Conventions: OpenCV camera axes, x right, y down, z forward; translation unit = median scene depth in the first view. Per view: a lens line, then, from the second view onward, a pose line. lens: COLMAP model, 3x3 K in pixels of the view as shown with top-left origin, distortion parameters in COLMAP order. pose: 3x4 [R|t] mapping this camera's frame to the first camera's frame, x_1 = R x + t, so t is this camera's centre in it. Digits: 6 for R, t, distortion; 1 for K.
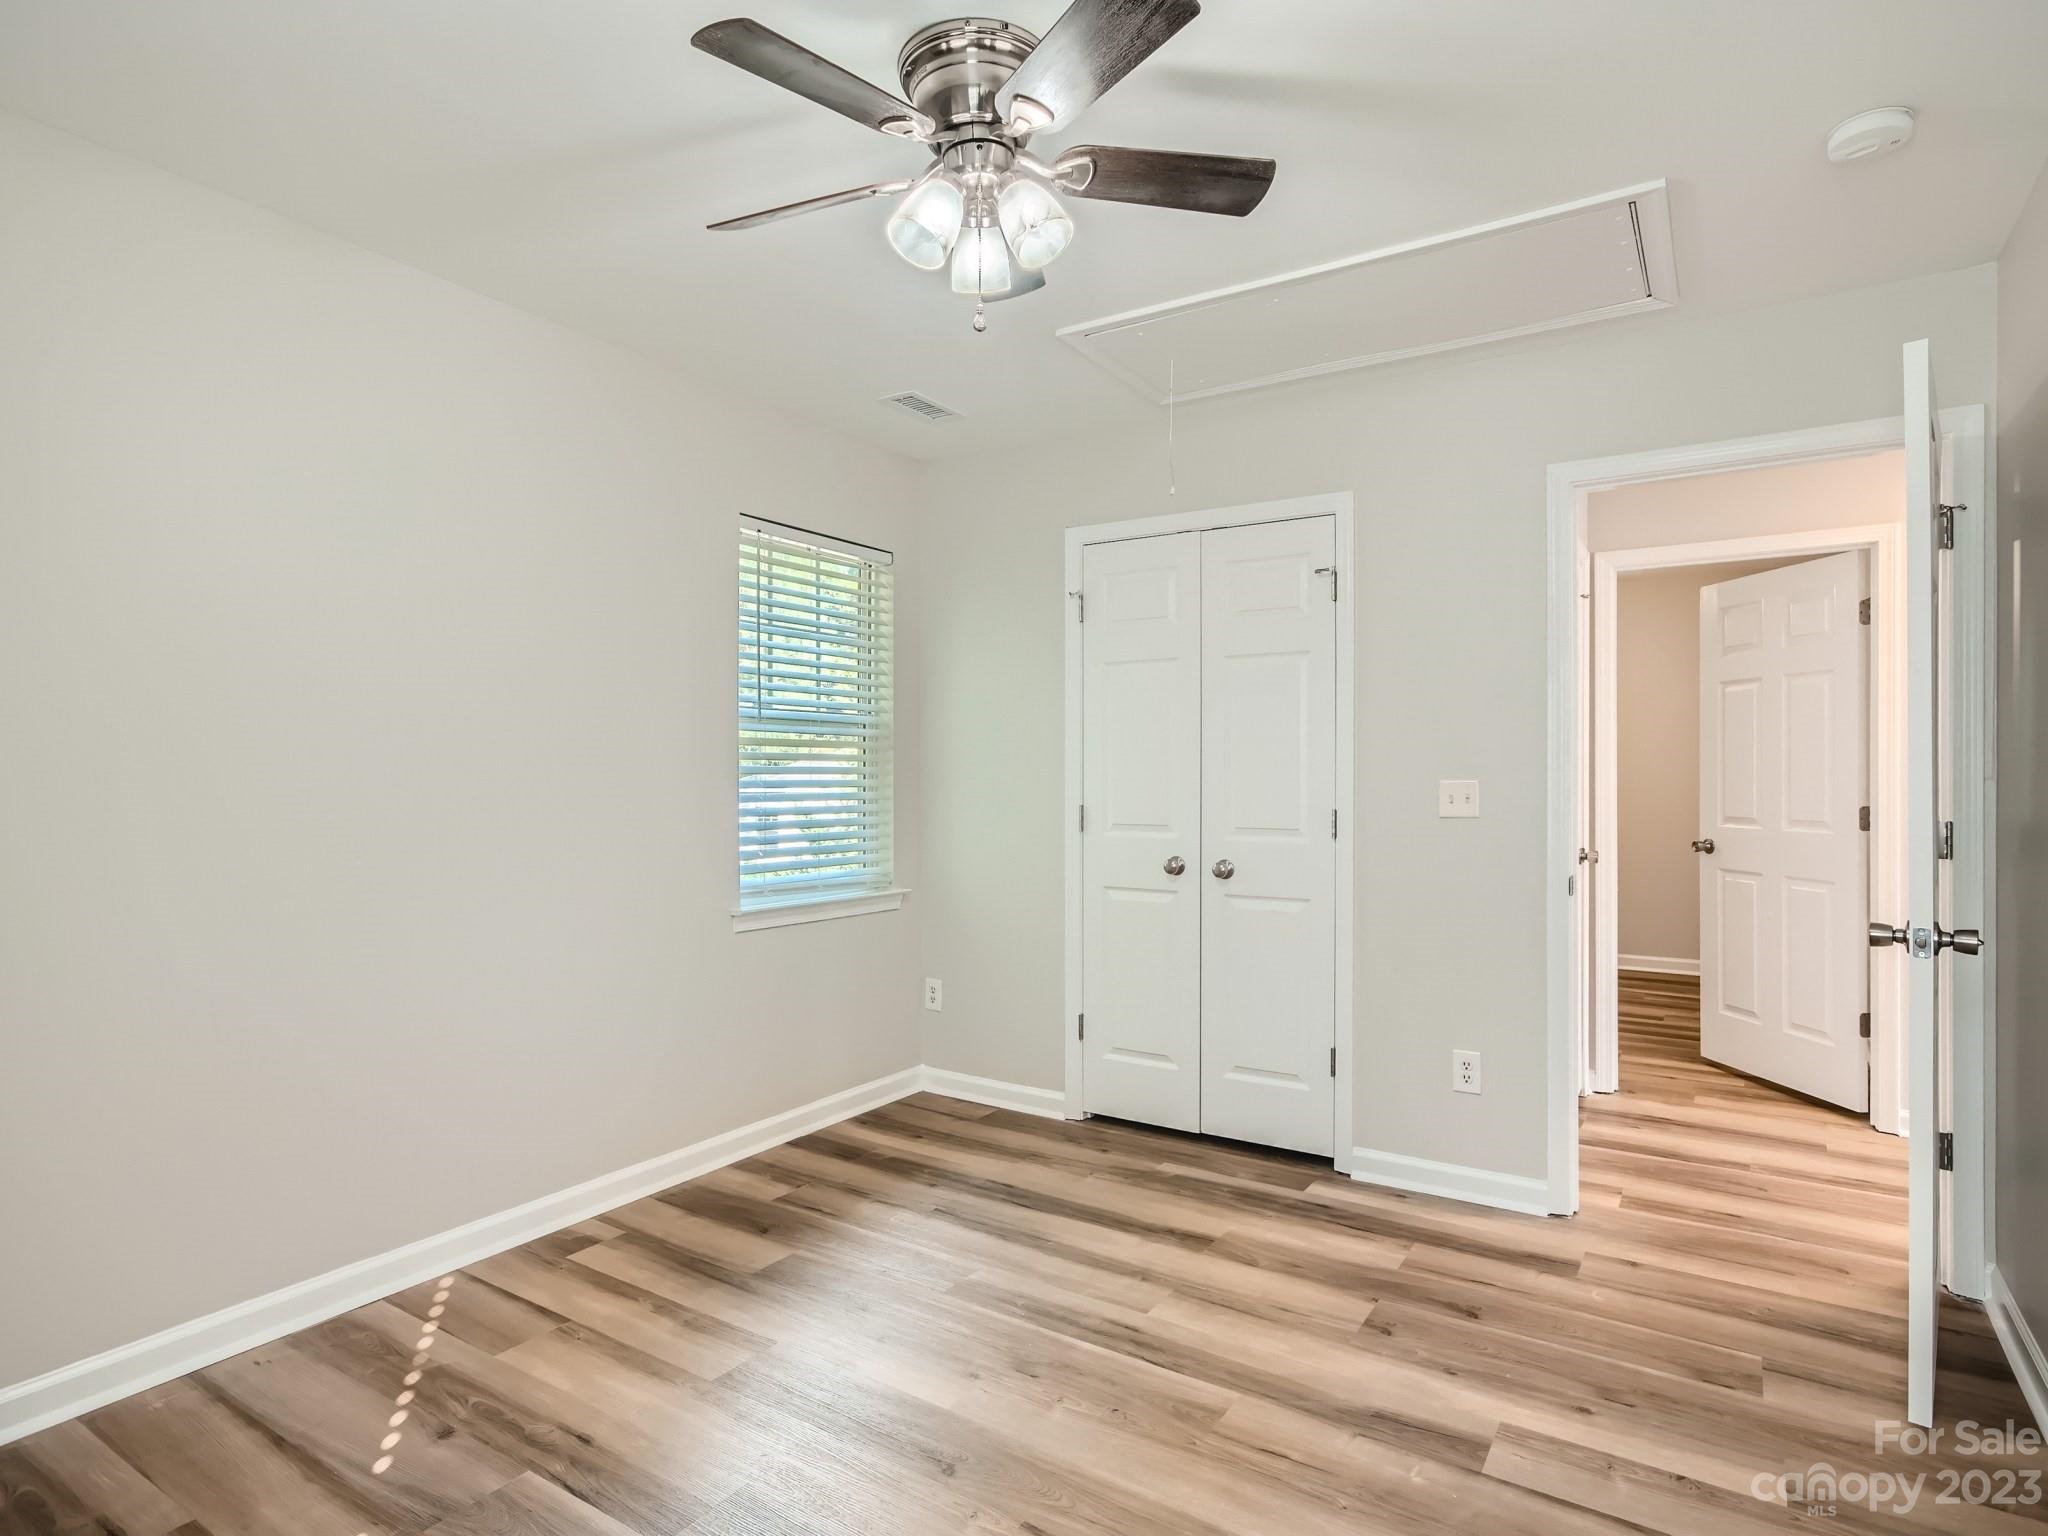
lens RADIAL K [[1138.9, 0, 1014.7], [0, 1138.9, 768.3], [0, 0, 1]] dist [-0.039421, 0.049894]
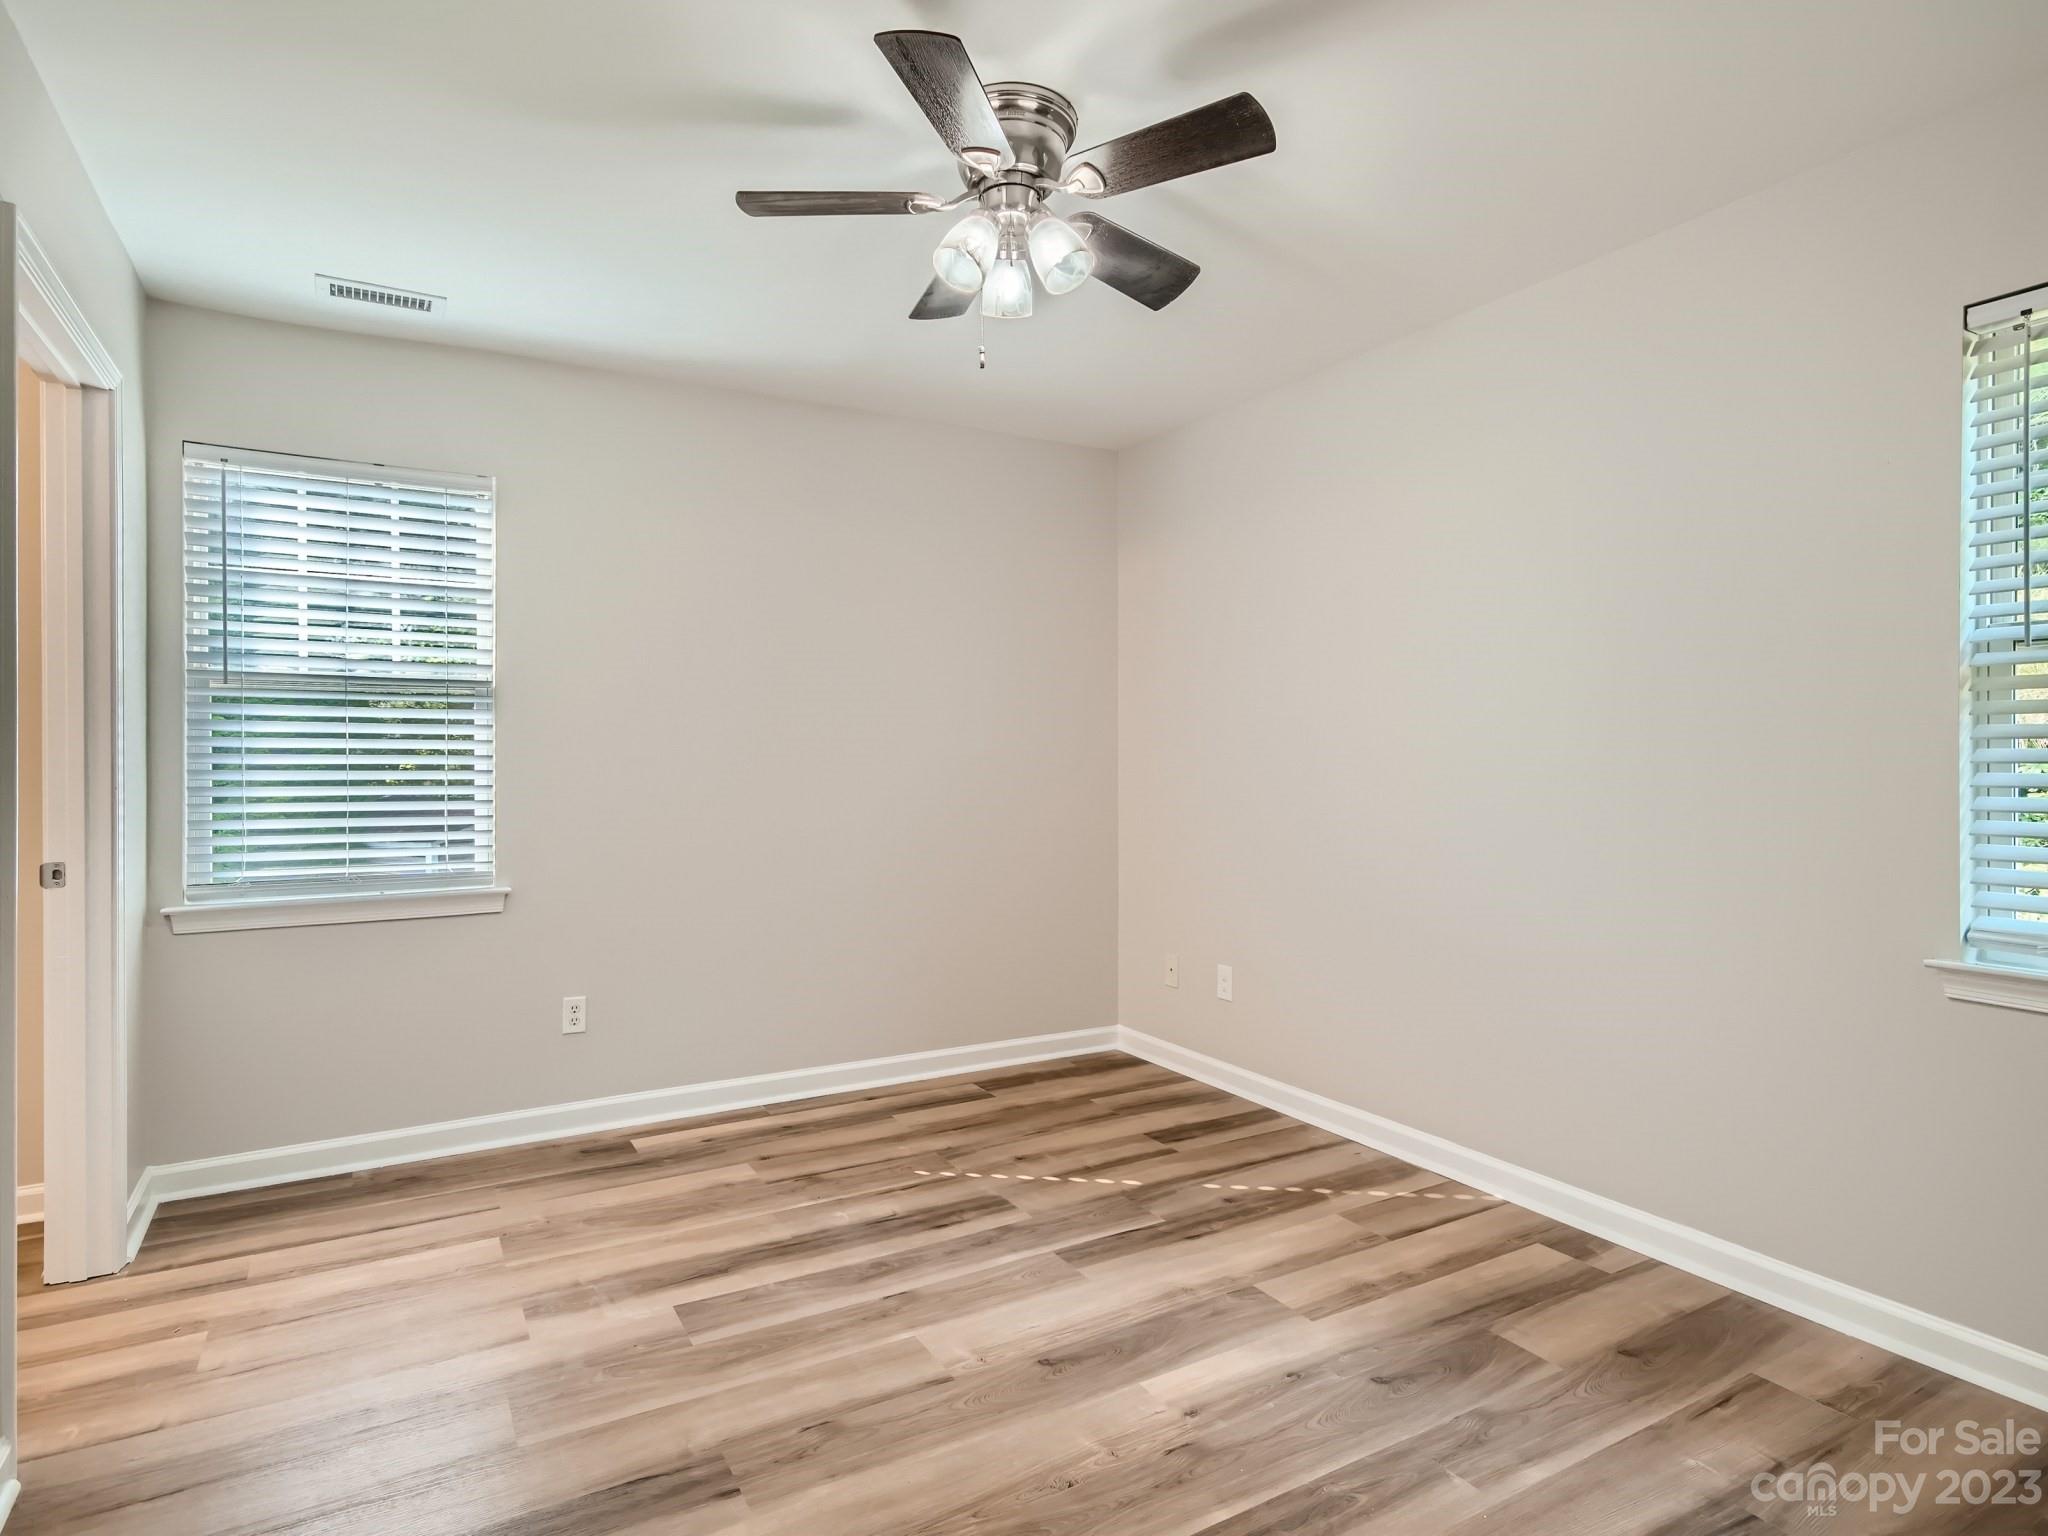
lens RADIAL K [[1138.9, 0, 1014.7], [0, 1138.9, 768.3], [0, 0, 1]] dist [-0.039421, 0.049894]
pose [[-0.472213, 0.009362, -0.881435, 0.773676], [0.010352, 0.999934, 0.005075, 0.016757], [0.881424, -0.006728, -0.472279, 1.232985]]
